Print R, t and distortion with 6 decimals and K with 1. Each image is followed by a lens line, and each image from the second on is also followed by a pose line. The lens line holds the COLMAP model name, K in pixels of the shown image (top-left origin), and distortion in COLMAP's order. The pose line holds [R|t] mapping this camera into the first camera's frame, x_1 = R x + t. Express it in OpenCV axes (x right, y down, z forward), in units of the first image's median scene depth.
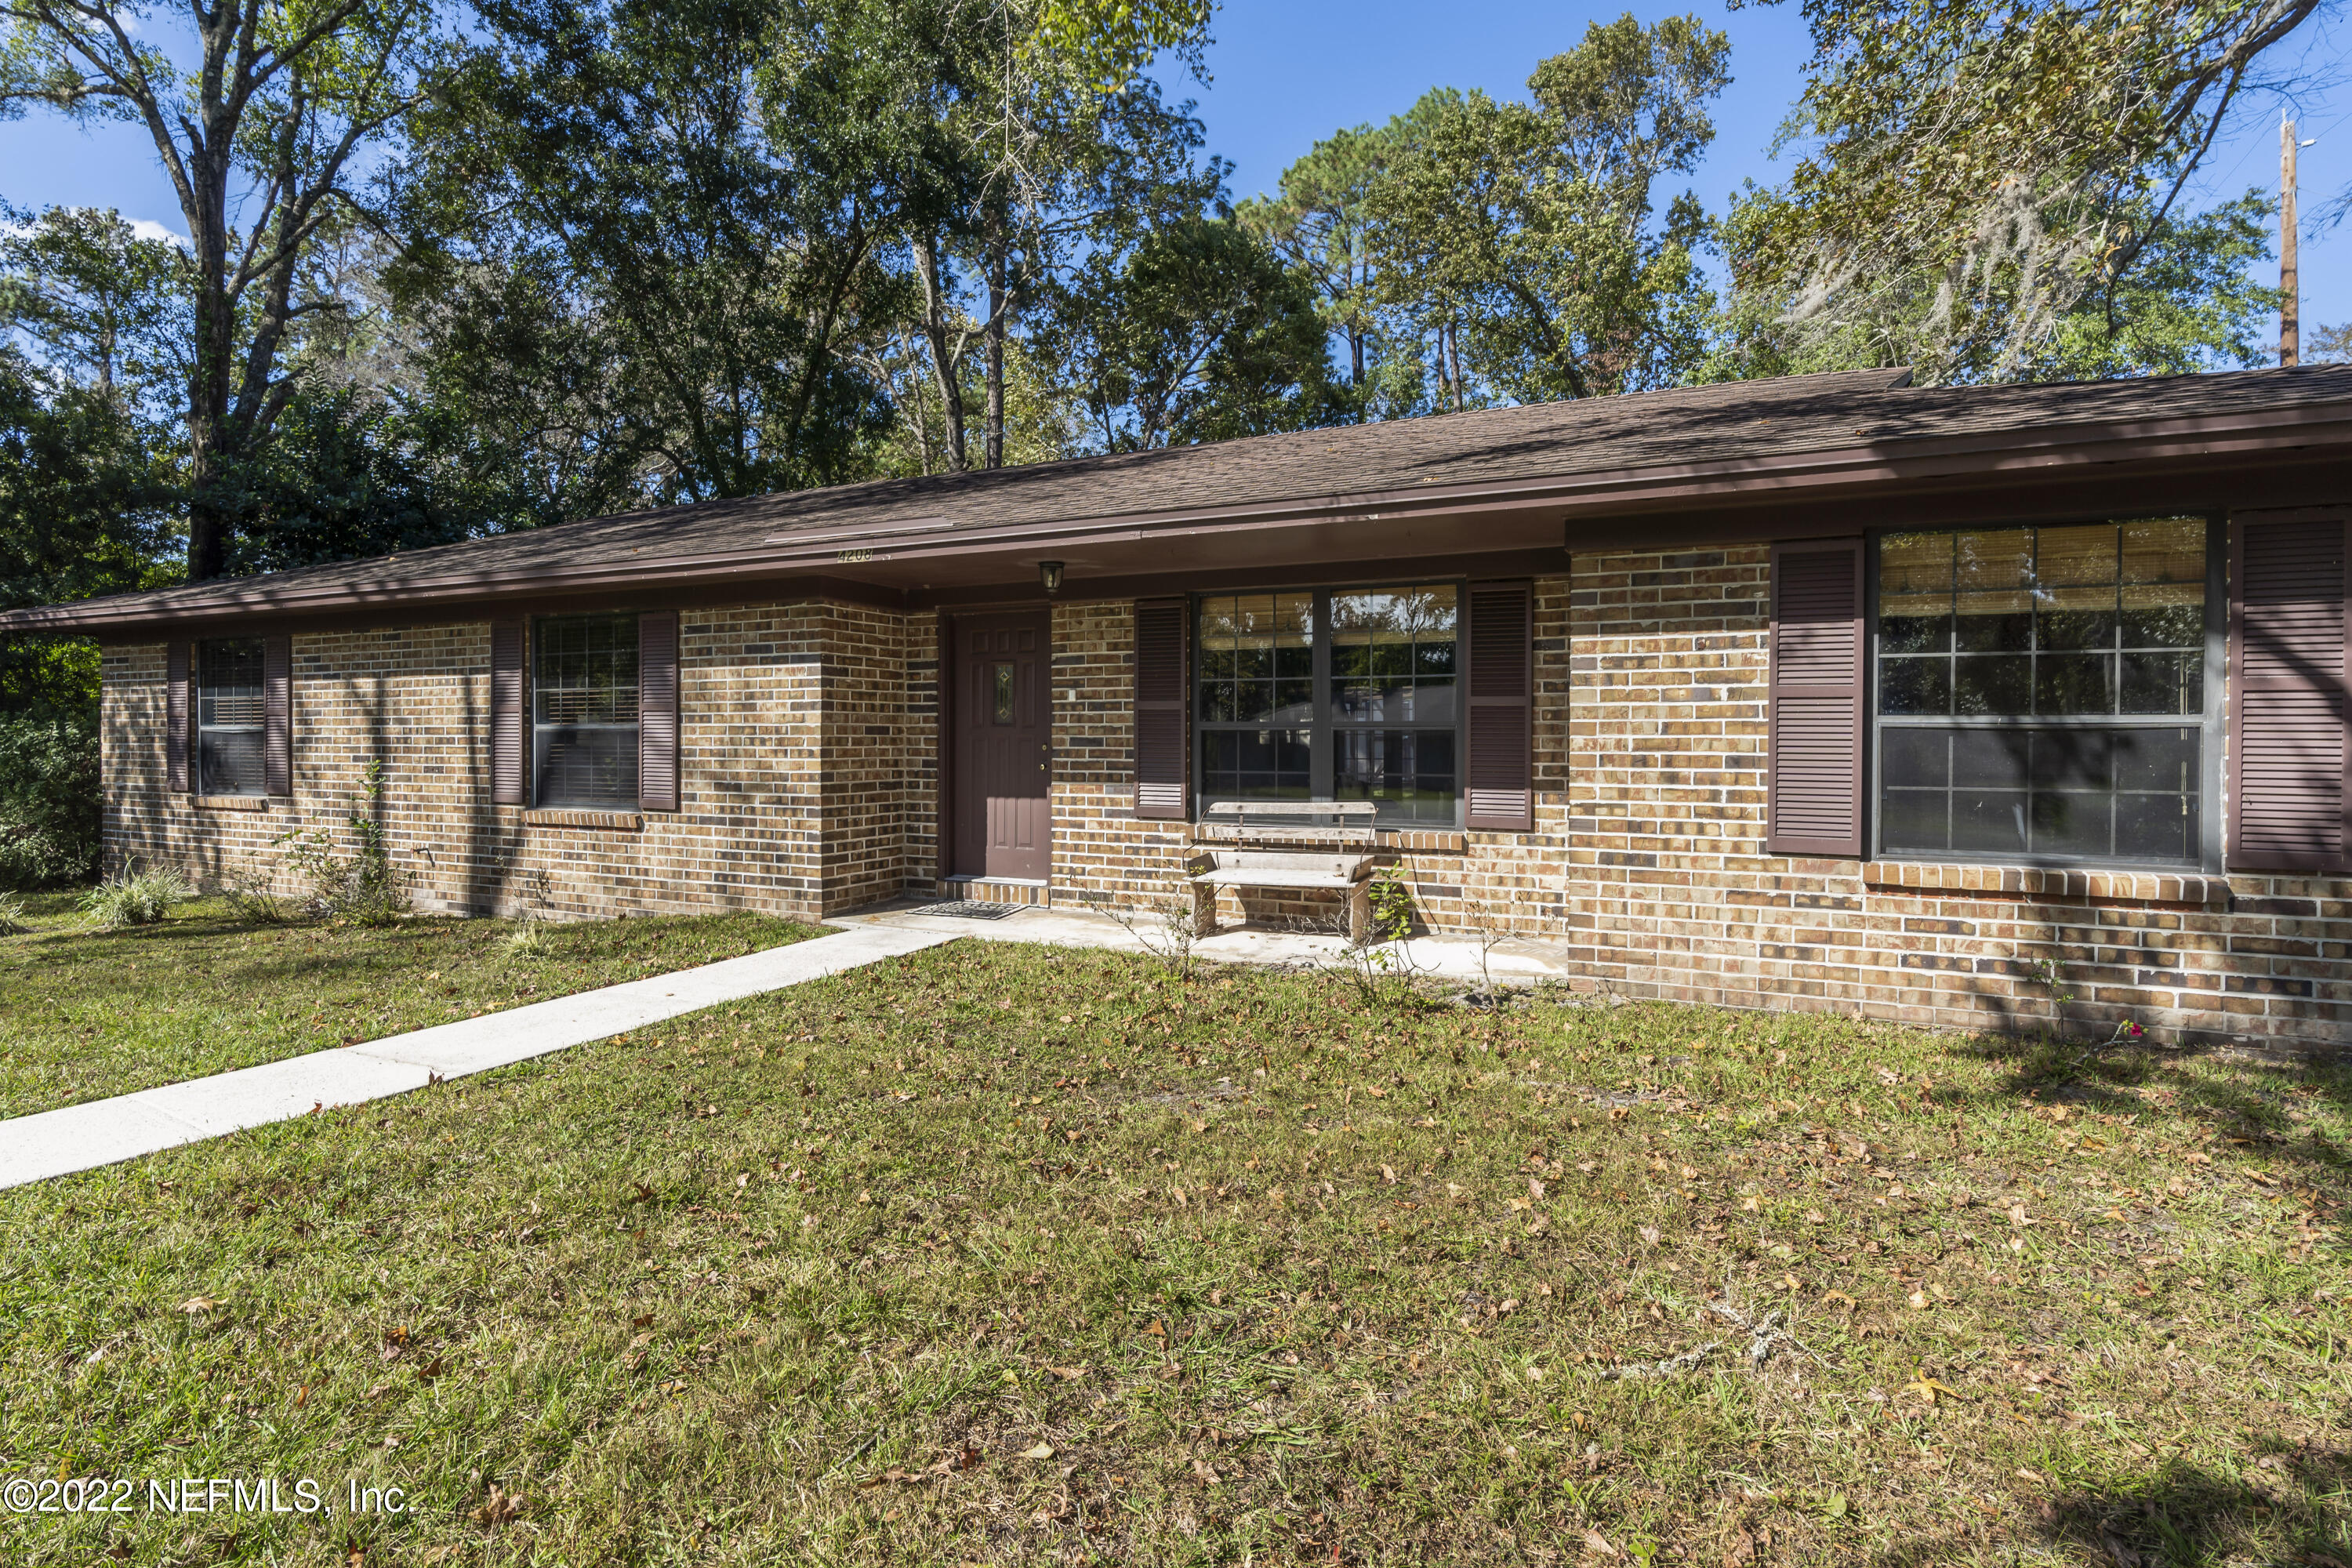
lens RADIAL K [[1257.1, 0, 1126.5], [0, 1257.1, 765.2], [0, 0, 1]] dist [0.005151, 0.000997]
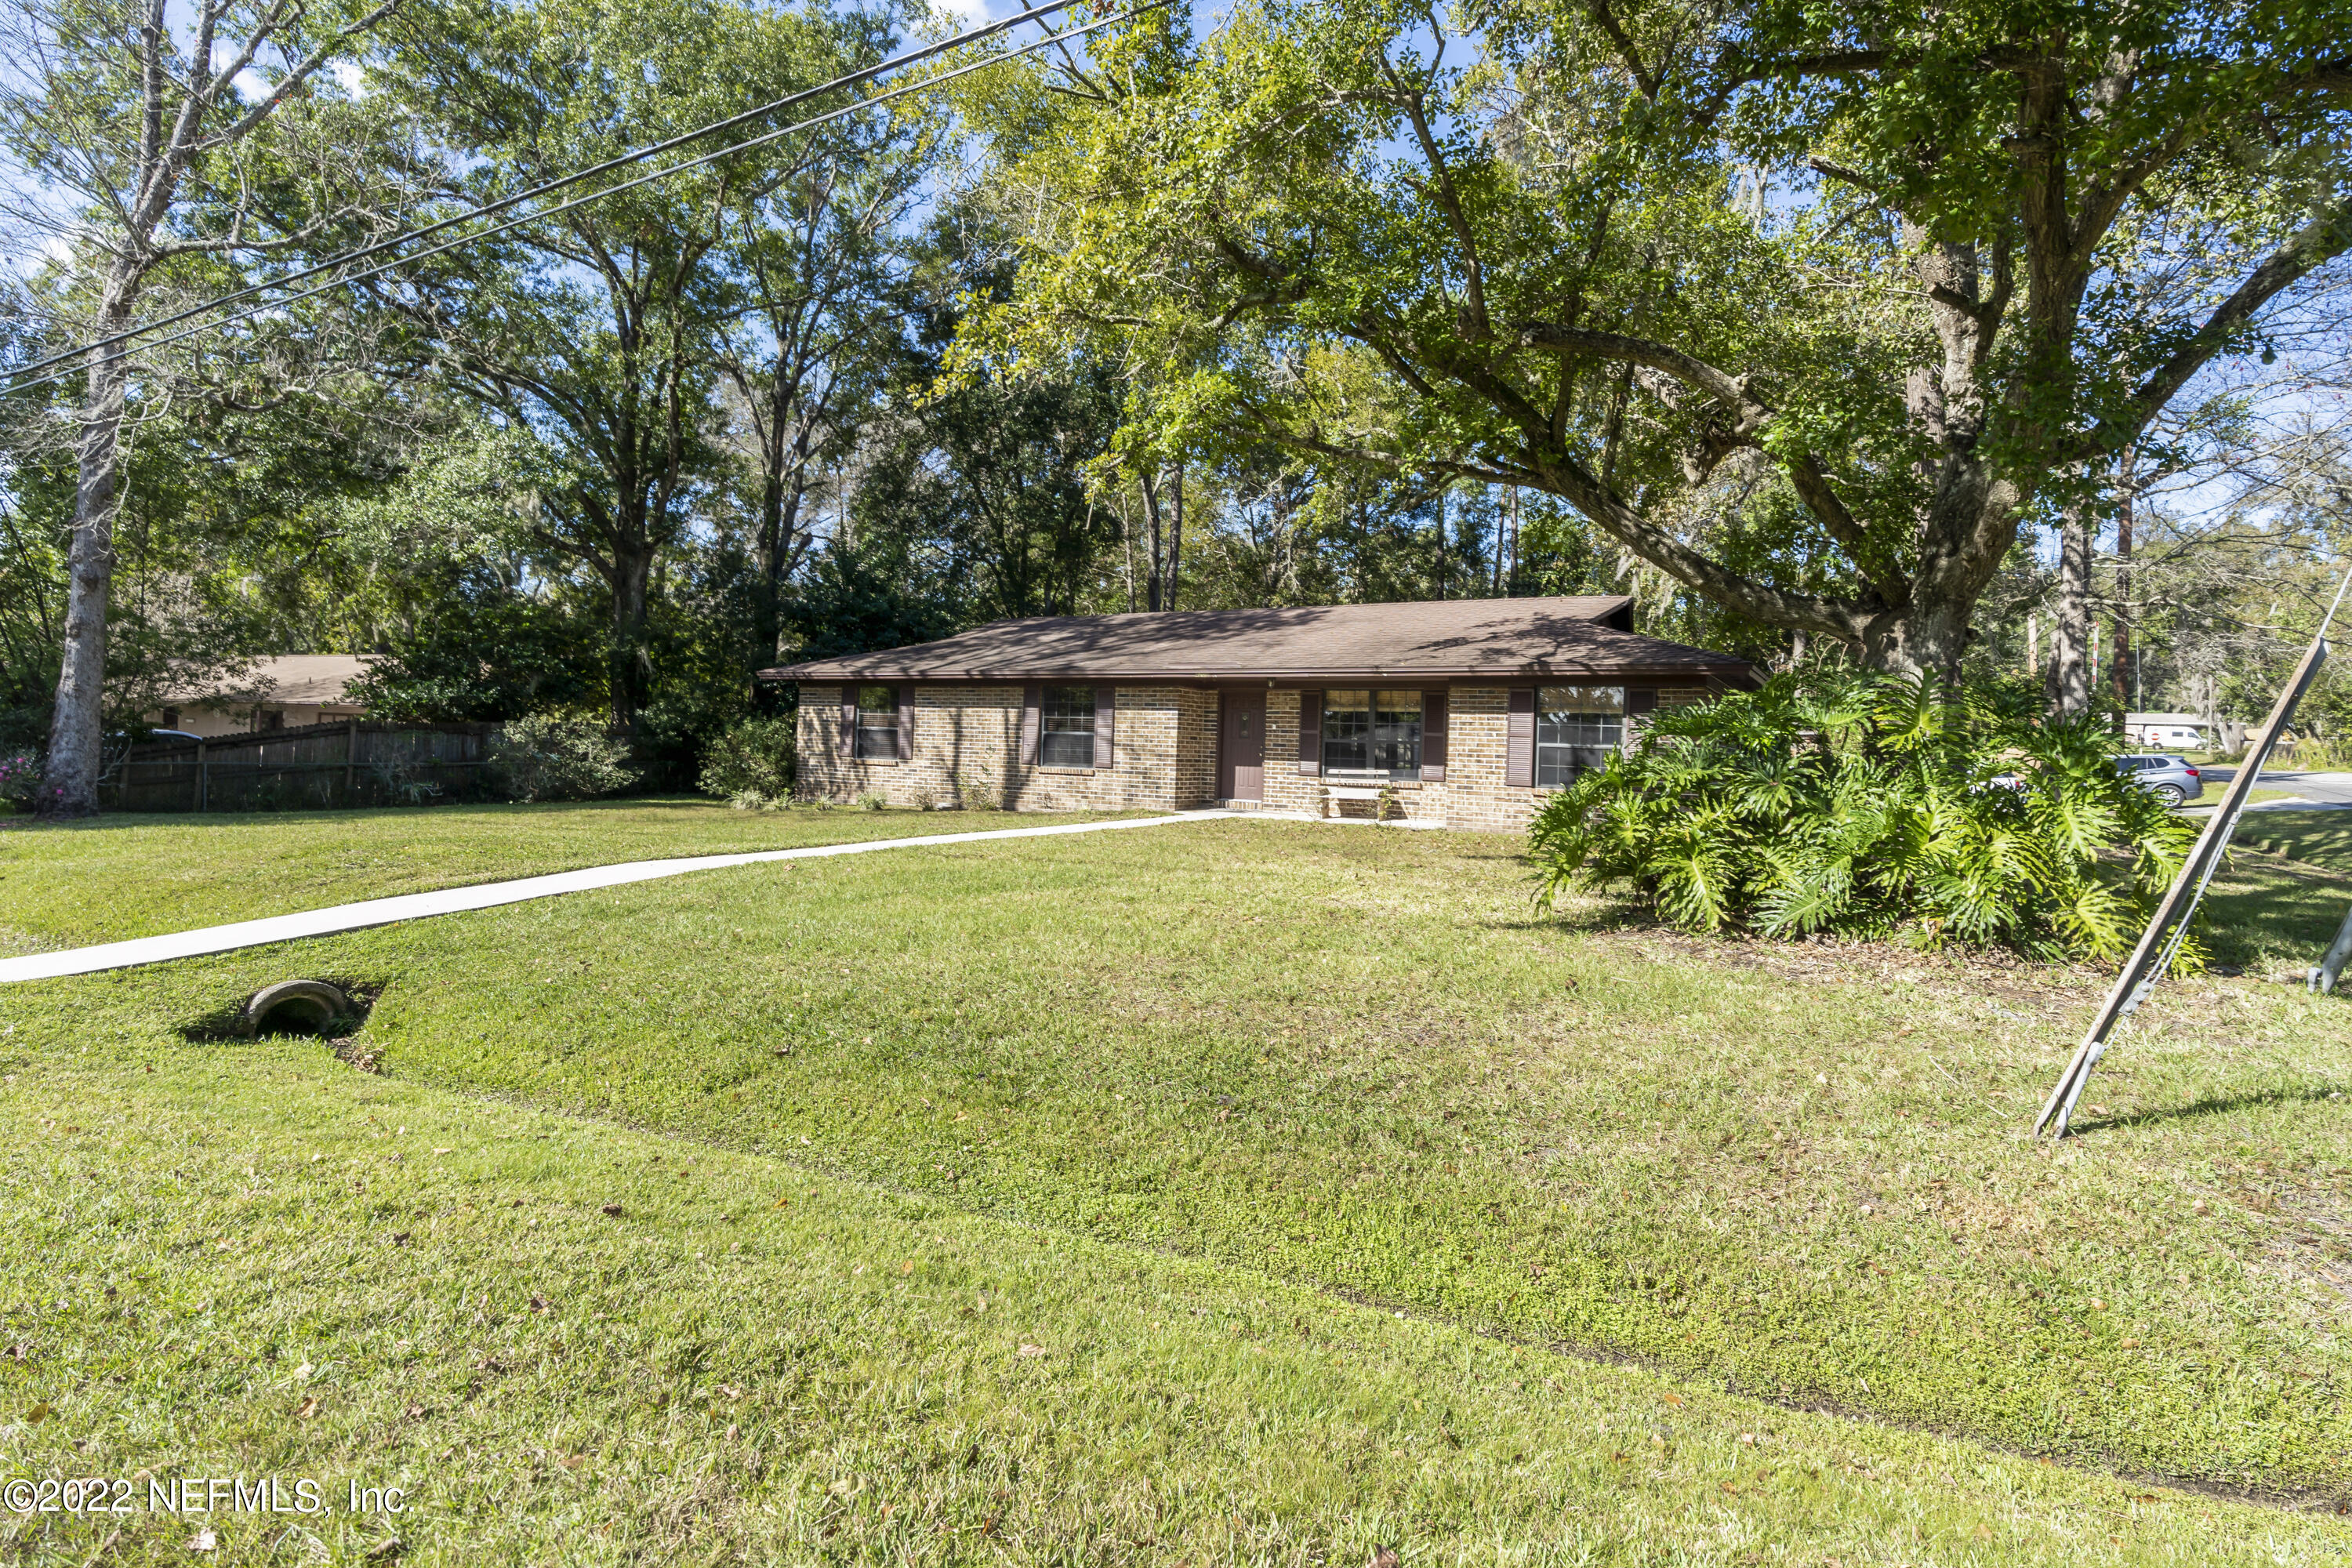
lens RADIAL K [[1170.2, 0, 1173.7], [0, 1170.2, 778.1], [0, 0, 1]] dist [0.004643, 0.001008]
pose [[0.998025, 0.035330, -0.051939, -0.117327], [-0.035368, 0.999374, 0.000170, 0.054229], [0.051913, 0.001667, 0.998650, -1.337256]]
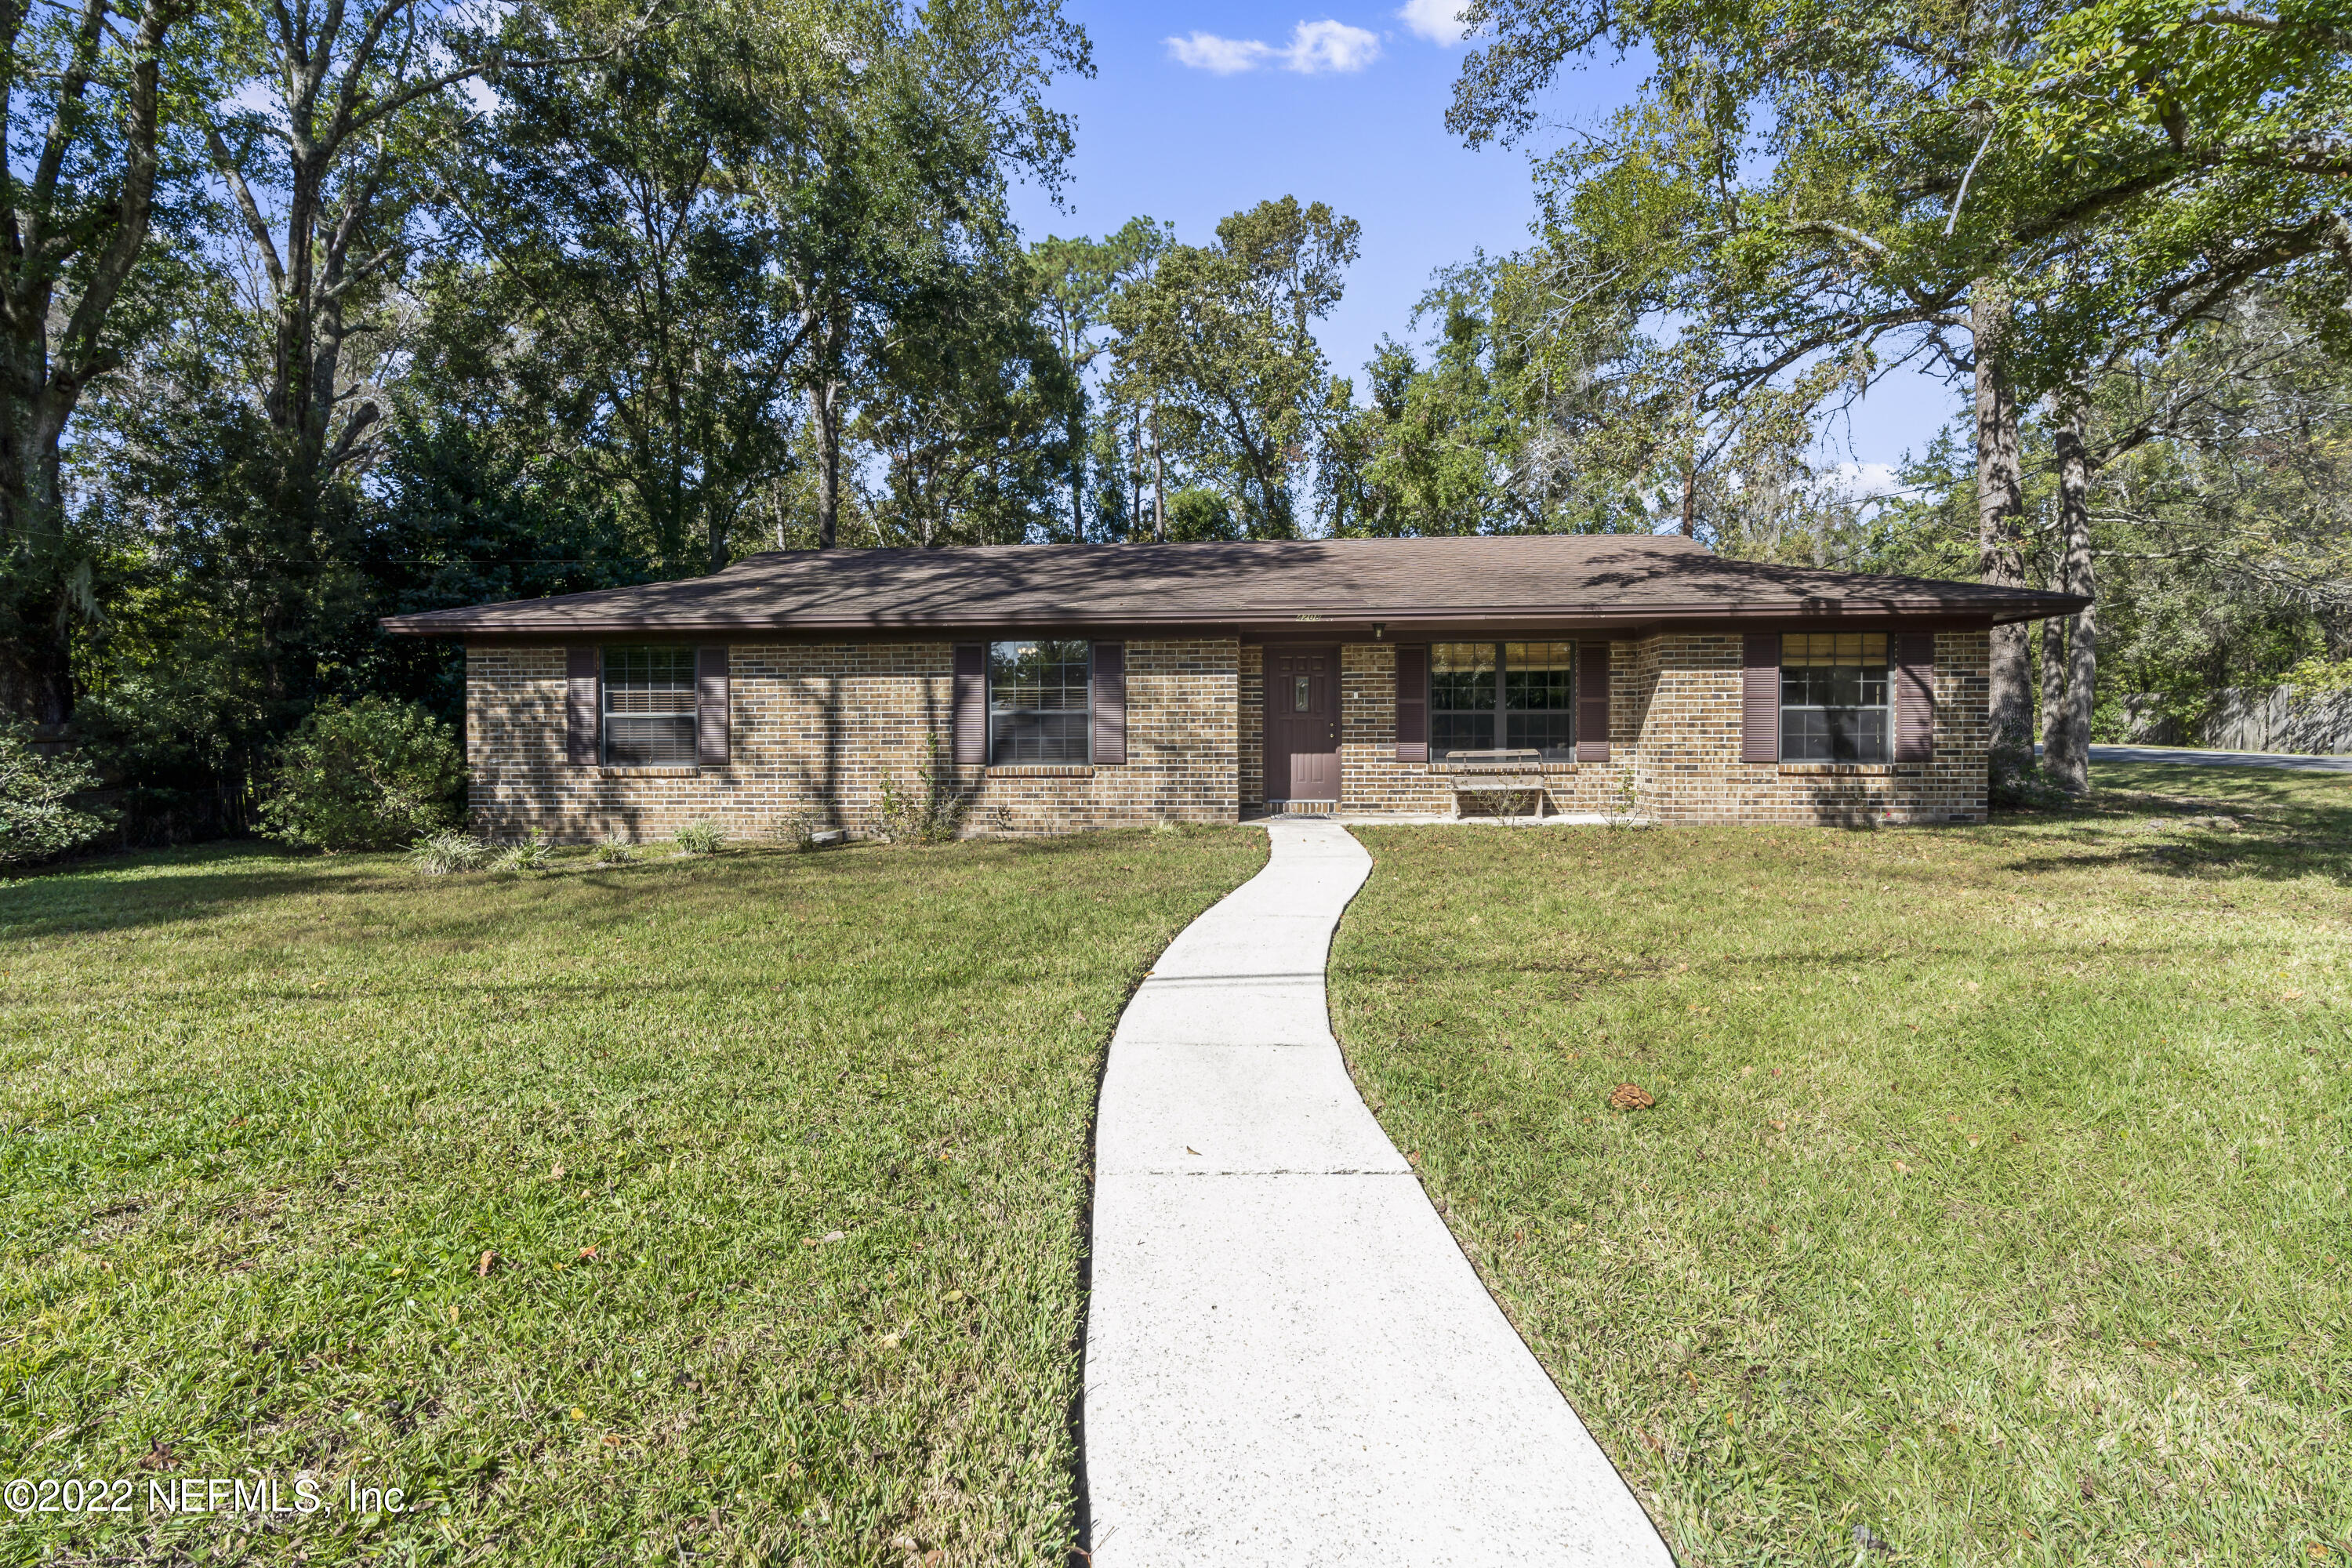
lens RADIAL K [[1170.2, 0, 1171.8], [0, 1170.2, 777.8], [0, 0, 1]] dist [0.004643, 0.001008]
pose [[0.921276, -0.016447, 0.388562, -0.922355], [0.013508, 0.999856, 0.010294, 0.041427], [-0.388675, -0.004235, 0.921365, -0.436484]]
